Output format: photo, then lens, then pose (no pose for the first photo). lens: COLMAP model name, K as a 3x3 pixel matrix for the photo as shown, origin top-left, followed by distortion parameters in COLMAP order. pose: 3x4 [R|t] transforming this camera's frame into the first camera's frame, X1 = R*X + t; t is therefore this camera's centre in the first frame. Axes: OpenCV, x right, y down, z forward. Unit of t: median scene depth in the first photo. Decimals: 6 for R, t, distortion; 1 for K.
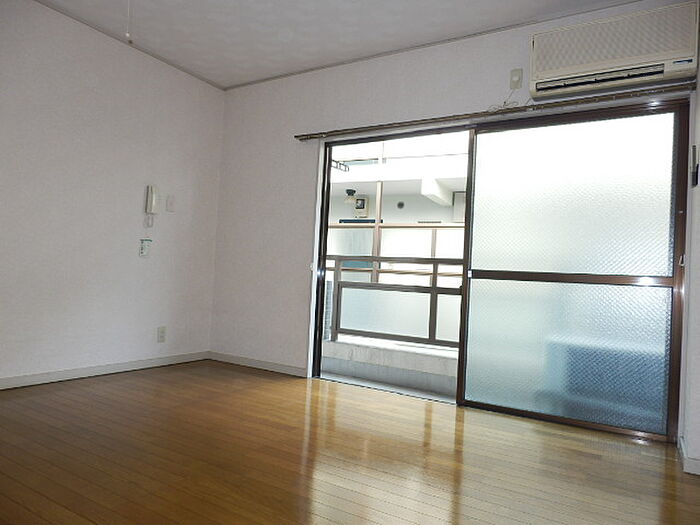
lens RADIAL K [[486.5, 0, 357.2], [0, 486.5, 261.9], [0, 0, 1]] dist [-0.002564, -0.001980]
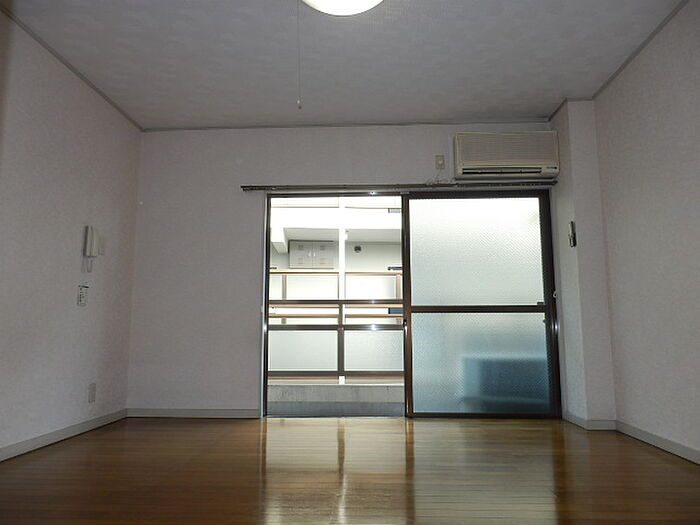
lens RADIAL K [[486.5, 0, 357.2], [0, 486.5, 261.9], [0, 0, 1]] dist [-0.002564, -0.001980]
pose [[0.873884, 0.011583, 0.485996, -0.435749], [0.033669, 0.995873, -0.084277, 0.002418], [-0.484966, 0.090011, 0.869888, -0.026651]]
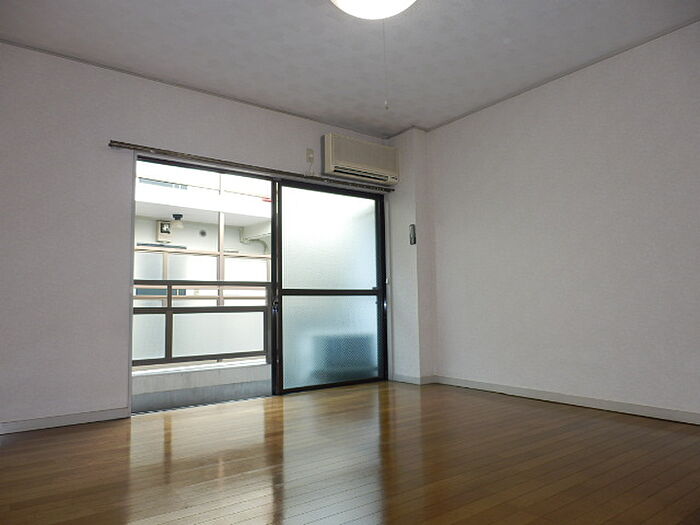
lens RADIAL K [[485.4, 0, 350.0], [0, 485.4, 262.5], [0, 0, 1]] dist [0.007146, 0.004958]
pose [[0.380922, 0.024721, 0.924277, -0.793212], [0.005814, 0.999559, -0.029131, -0.014754], [-0.924589, 0.016470, 0.380610, 0.290655]]
